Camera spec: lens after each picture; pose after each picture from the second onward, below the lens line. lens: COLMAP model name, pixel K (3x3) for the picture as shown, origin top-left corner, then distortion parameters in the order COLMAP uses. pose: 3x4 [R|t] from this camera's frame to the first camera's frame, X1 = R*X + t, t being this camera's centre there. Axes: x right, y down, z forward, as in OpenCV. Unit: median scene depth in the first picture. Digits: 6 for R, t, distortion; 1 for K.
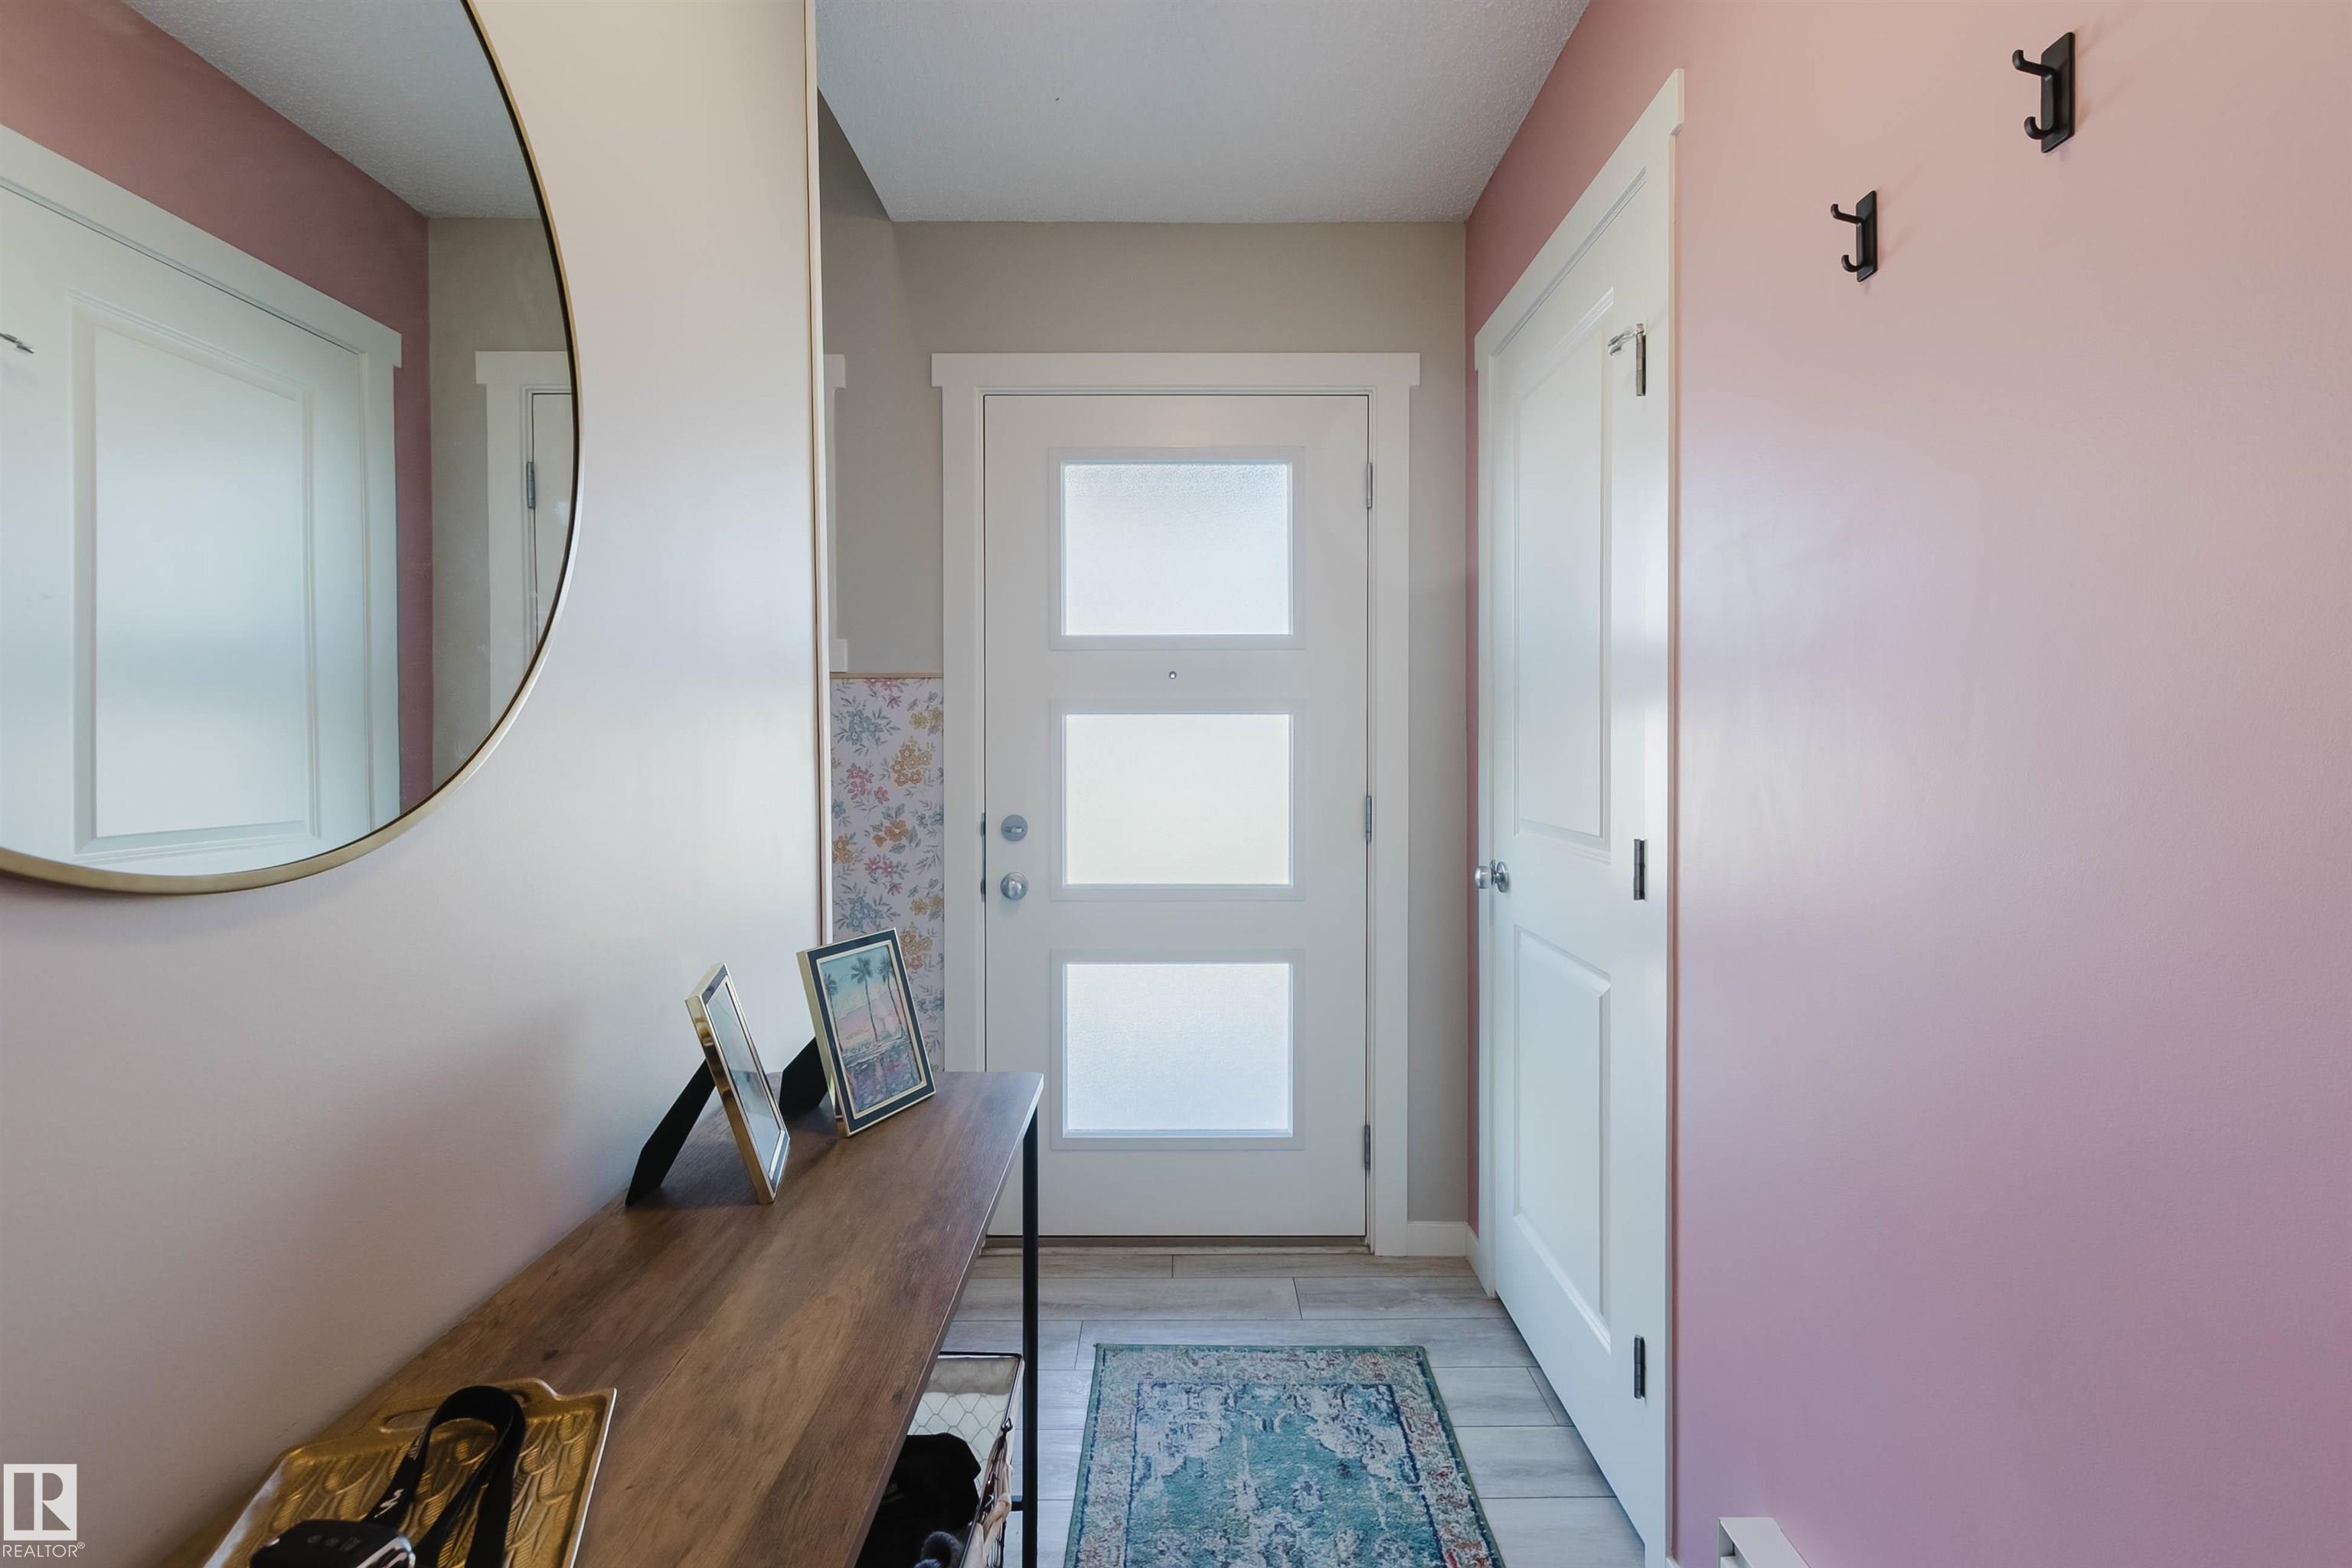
lens RADIAL K [[1080.7, 0, 1185.2], [0, 1080.7, 752.0], [0, 0, 1]] dist [0.005114, 0.000169]
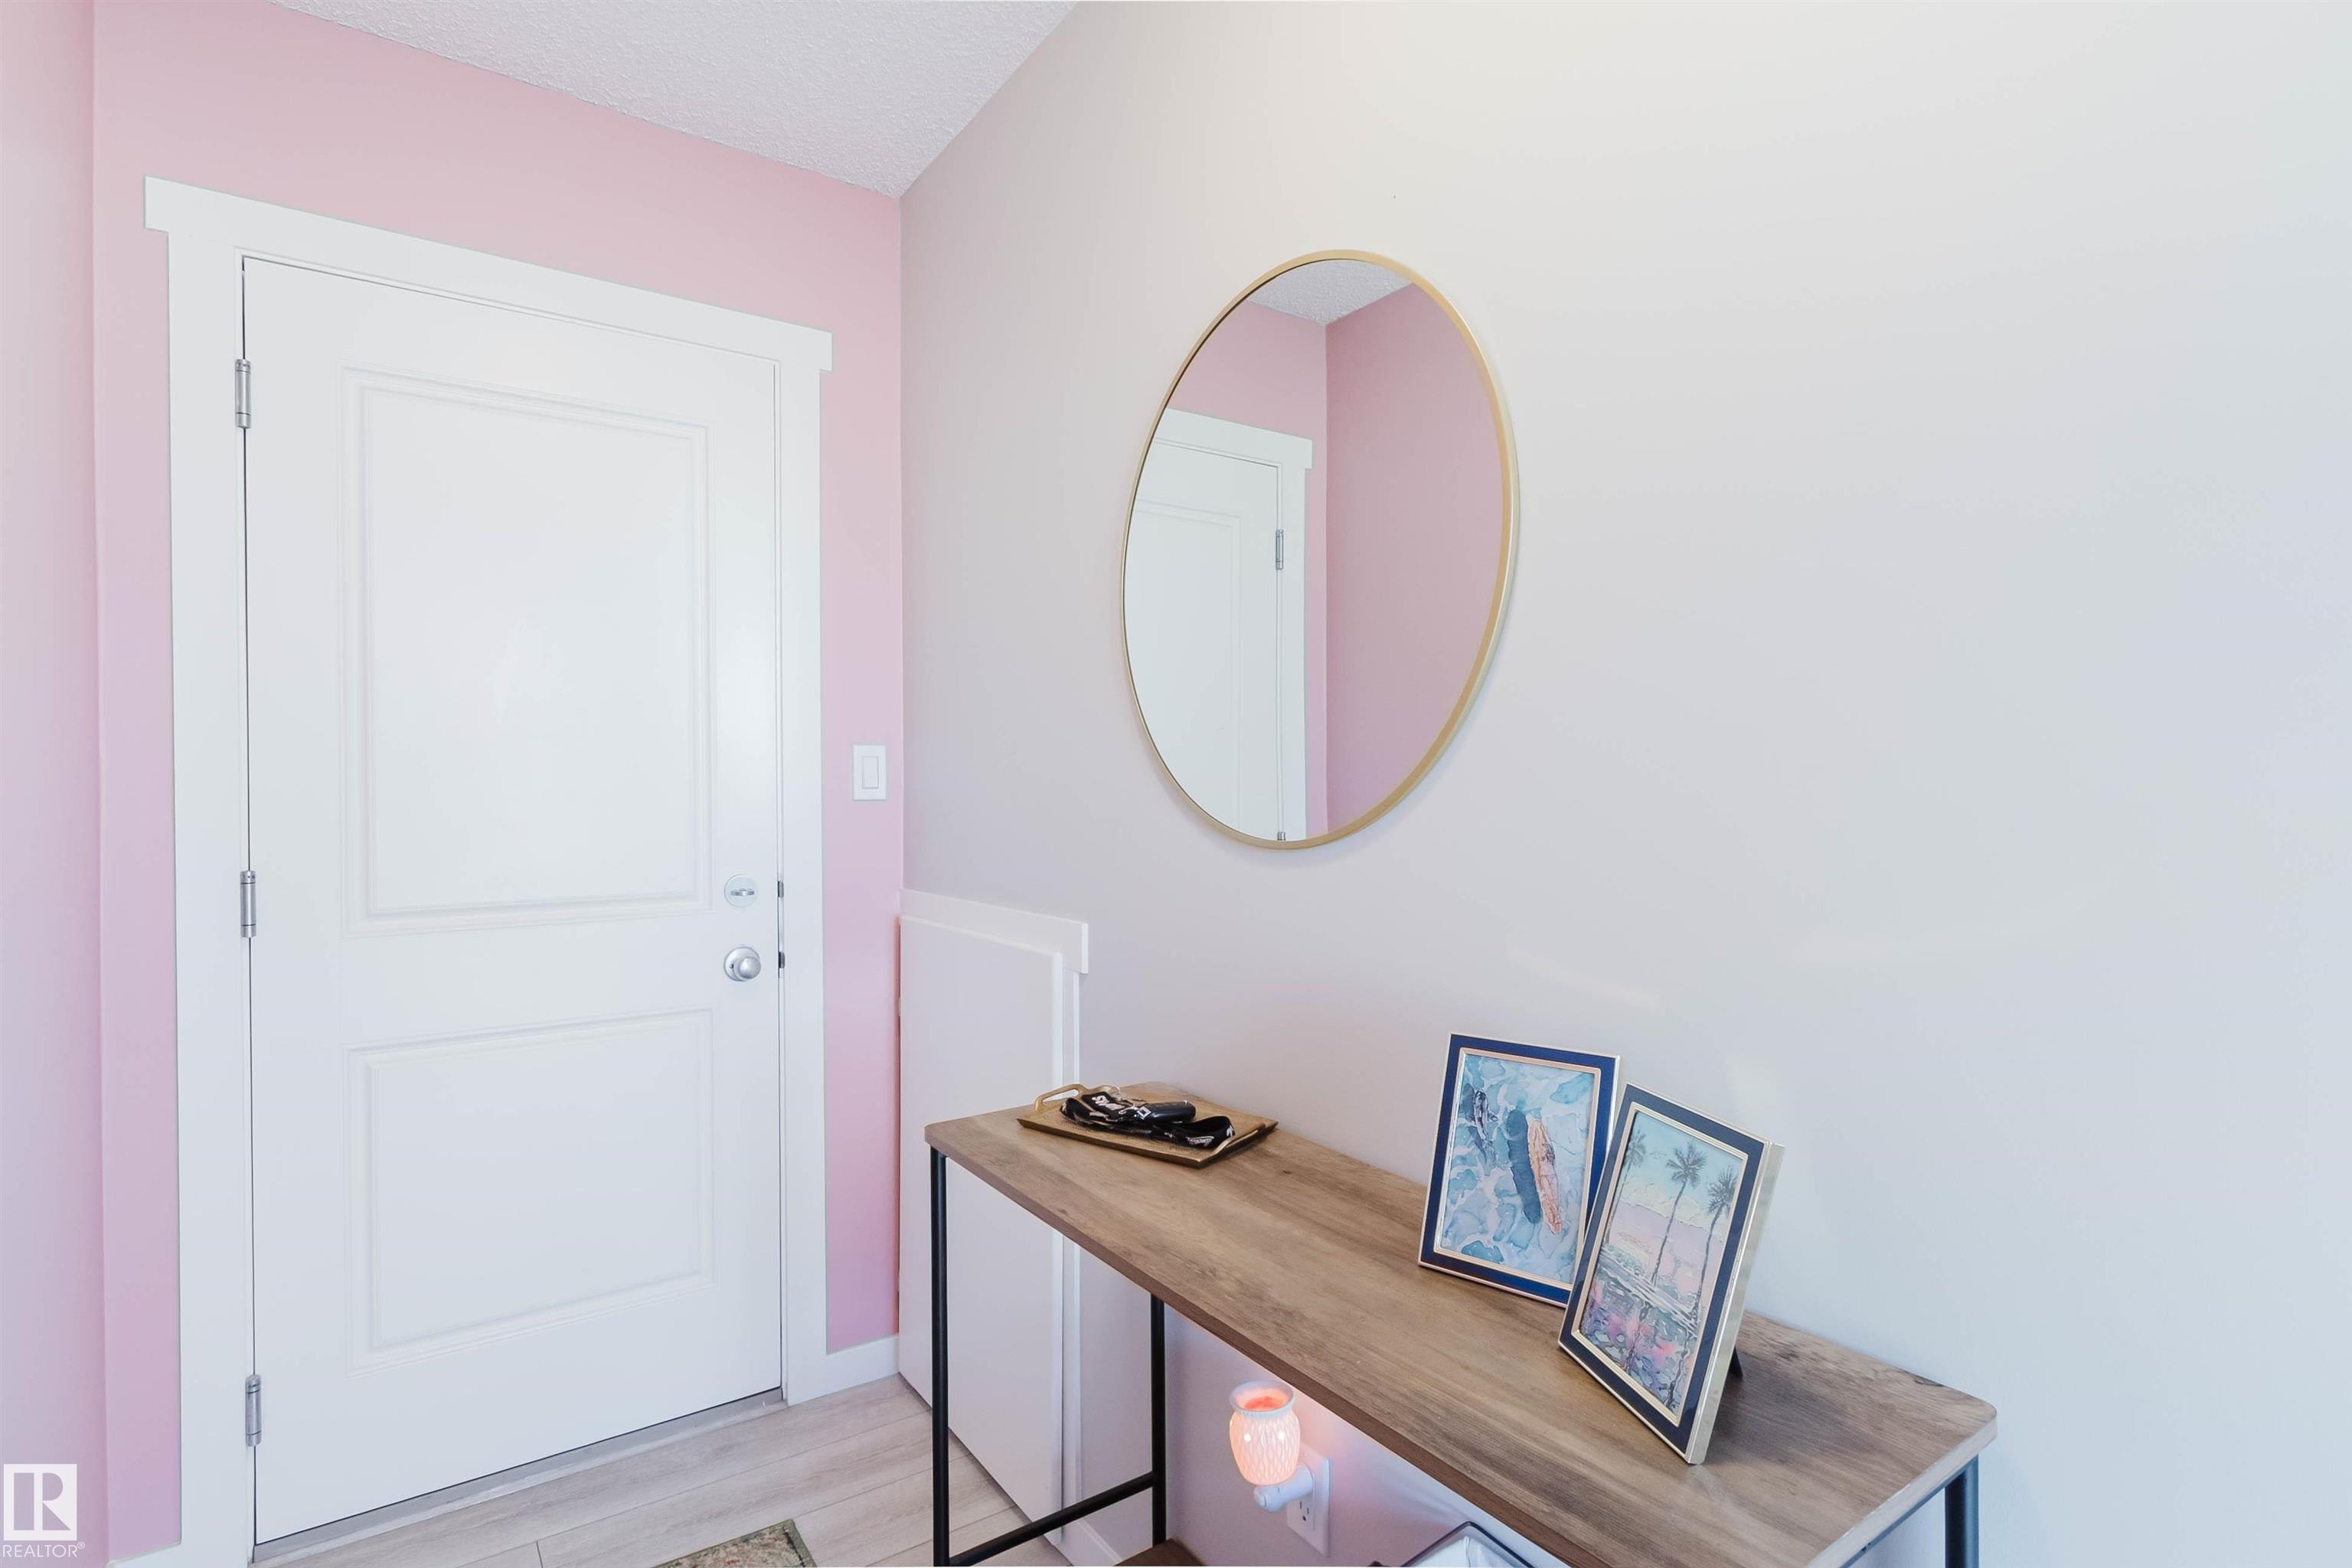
lens RADIAL K [[1156.3, 0, 1176.0], [0, 1156.3, 784.0], [0, 0, 1]] dist [0.000567, -0.002014]
pose [[-0.825063, 0.006025, -0.565008, 0.154692], [-0.000272, 0.999939, 0.011061, -0.008919], [0.565040, 0.009280, -0.825011, 0.714454]]
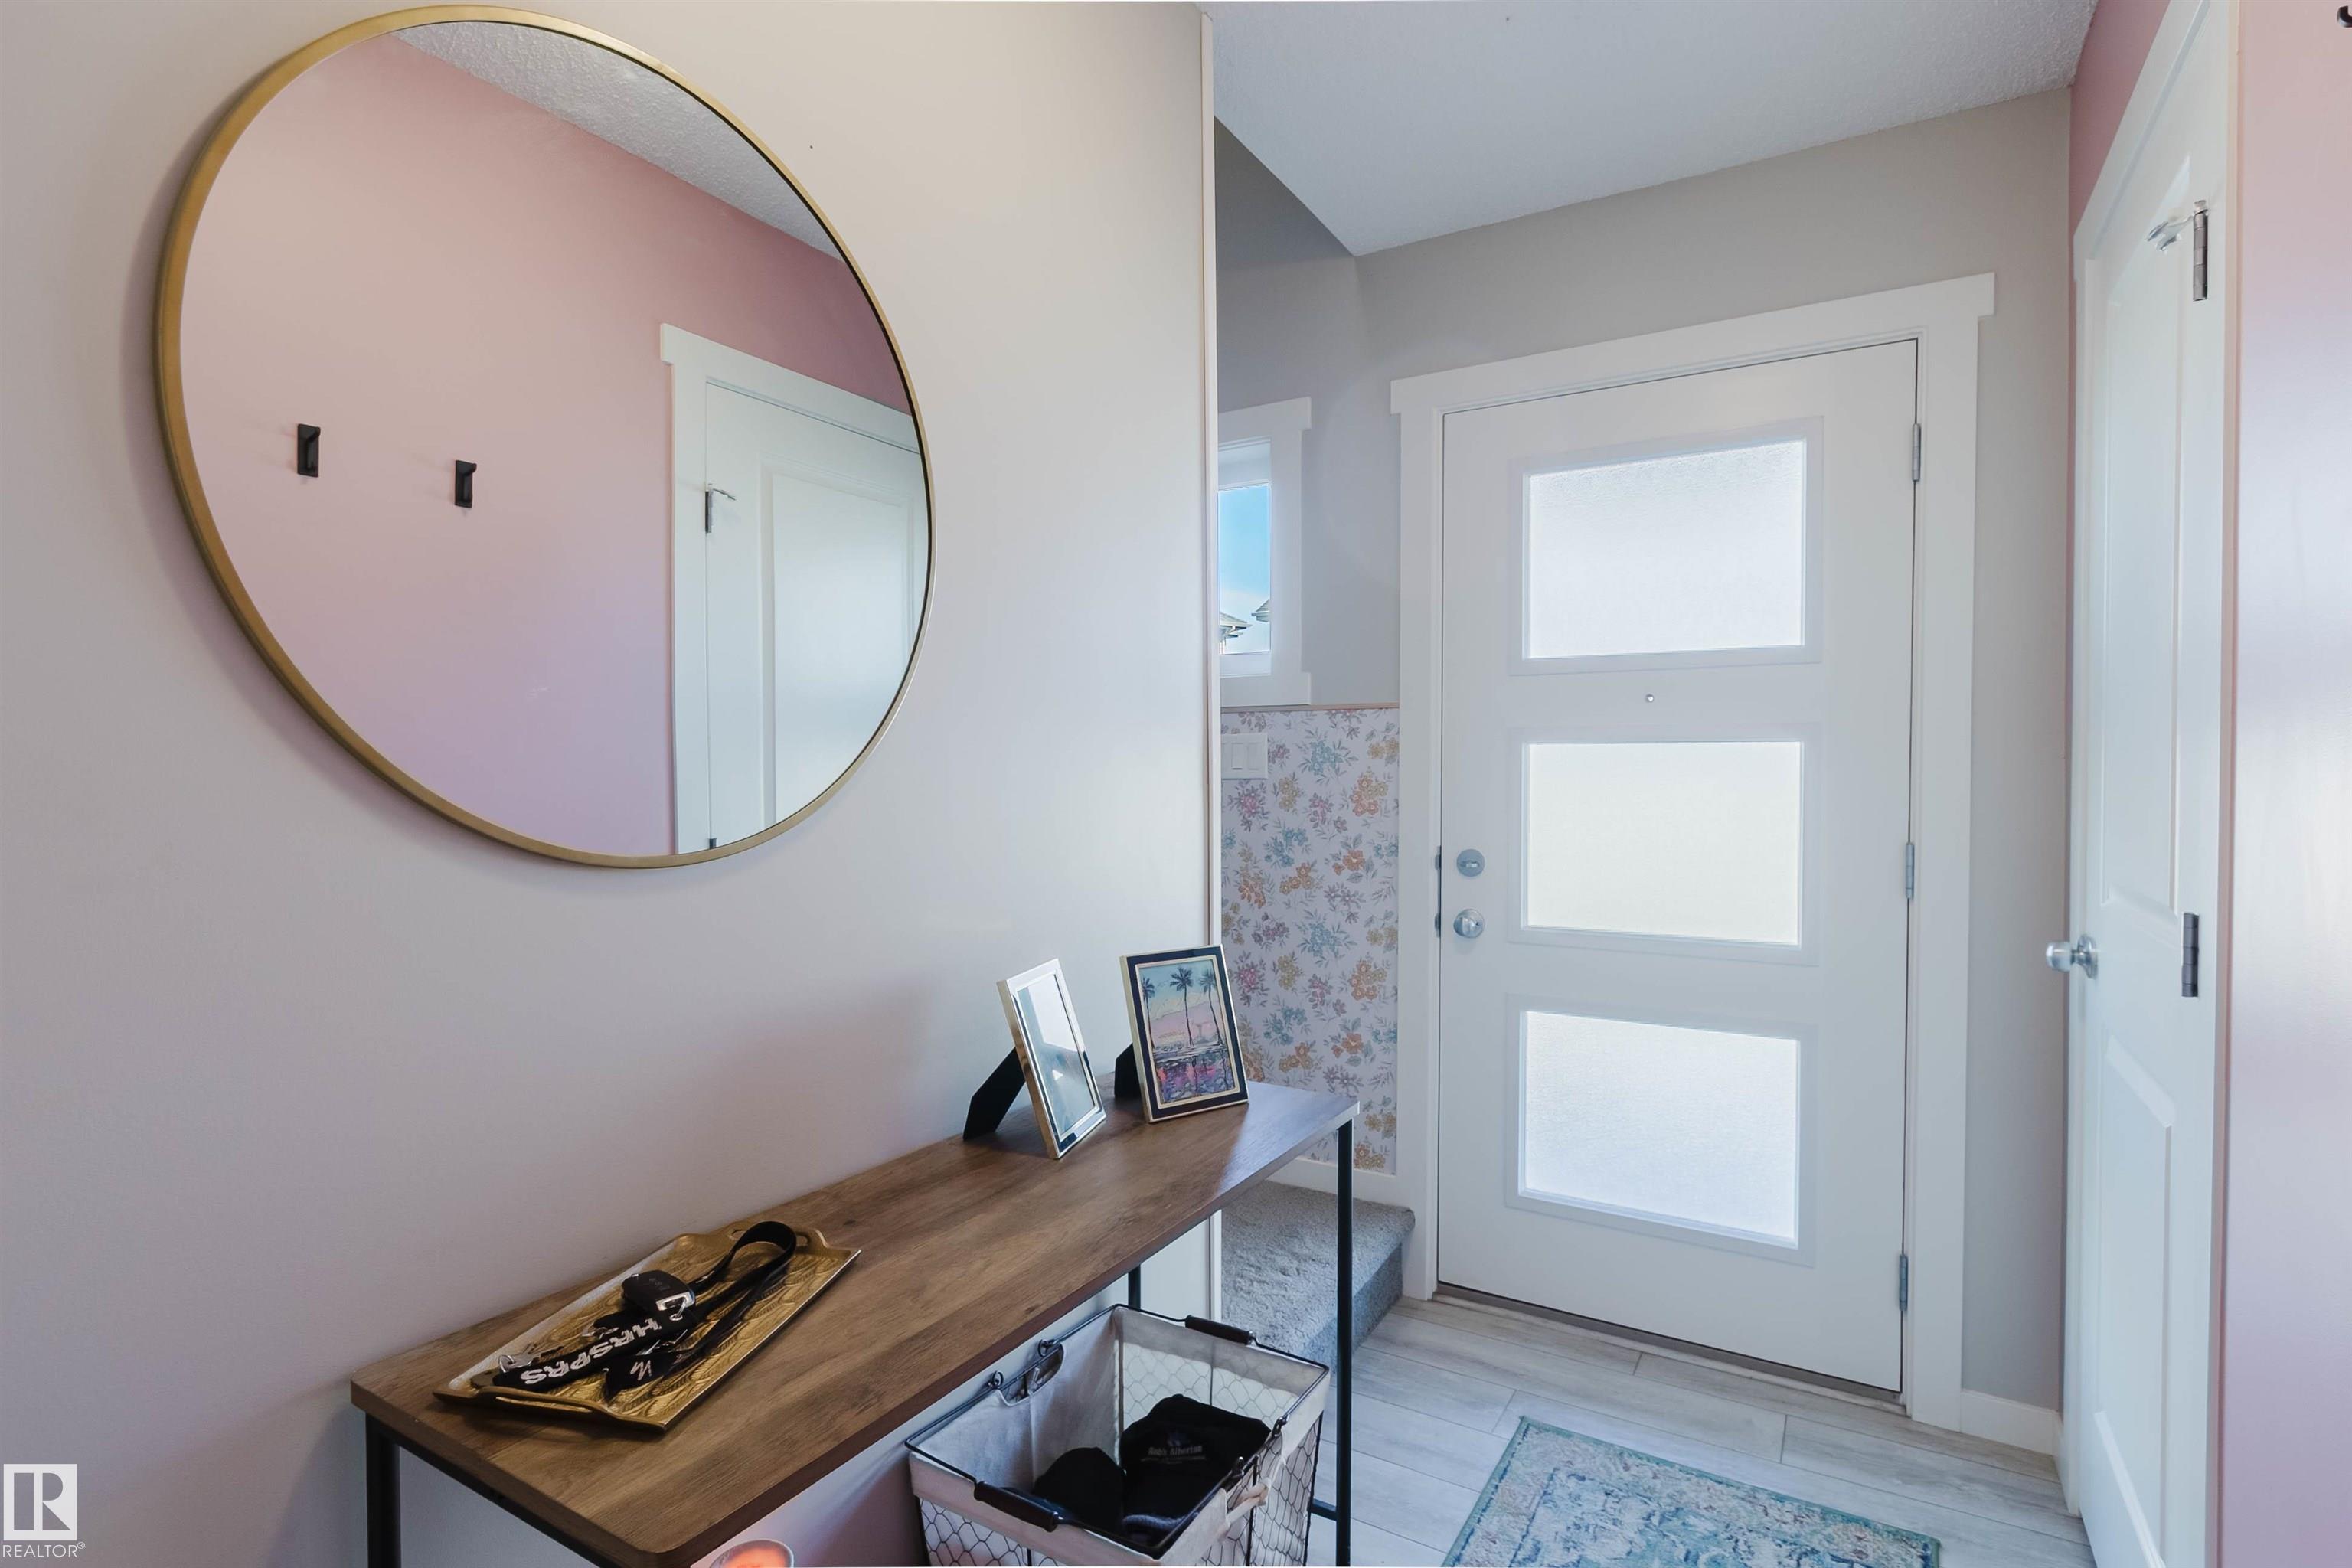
lens RADIAL K [[1156.3, 0, 1176.0], [0, 1156.3, 784.0], [0, 0, 1]] dist [0.000567, -0.002014]
pose [[0.853937, 0.010337, -0.520274, 0.163274], [-0.009024, 0.999946, 0.005057, -0.002570], [0.520298, 0.000377, 0.853985, -0.010055]]
